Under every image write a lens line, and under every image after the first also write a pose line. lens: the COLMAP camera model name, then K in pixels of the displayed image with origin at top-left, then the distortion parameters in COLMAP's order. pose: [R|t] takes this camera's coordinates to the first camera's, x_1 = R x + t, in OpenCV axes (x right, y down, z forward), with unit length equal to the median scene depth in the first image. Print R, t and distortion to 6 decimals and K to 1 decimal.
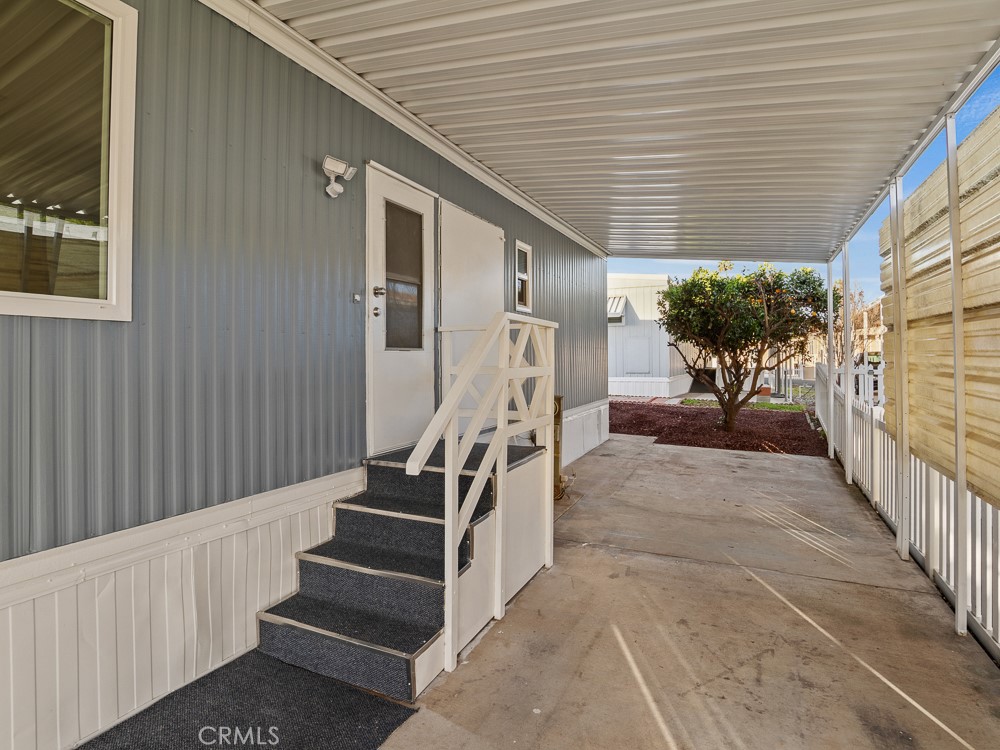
lens RADIAL K [[545.1, 0, 500.7], [0, 545.1, 364.3], [0, 0, 1]] dist [-0.047468, -0.000239]
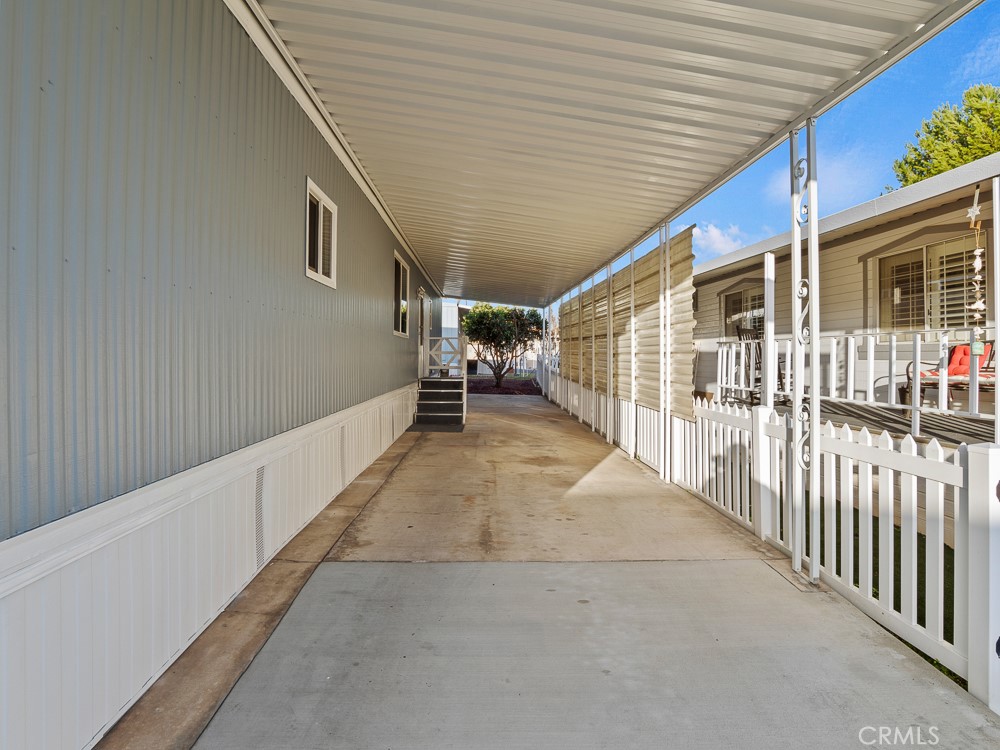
lens RADIAL K [[535.8, 0, 499.4], [0, 535.8, 384.1], [0, 0, 1]] dist [-0.016977, 0.000574]
pose [[0.892229, -0.013009, 0.451395, -0.484008], [-0.010572, 0.998709, 0.049679, 0.013128], [-0.451459, -0.049097, 0.890940, -0.791884]]
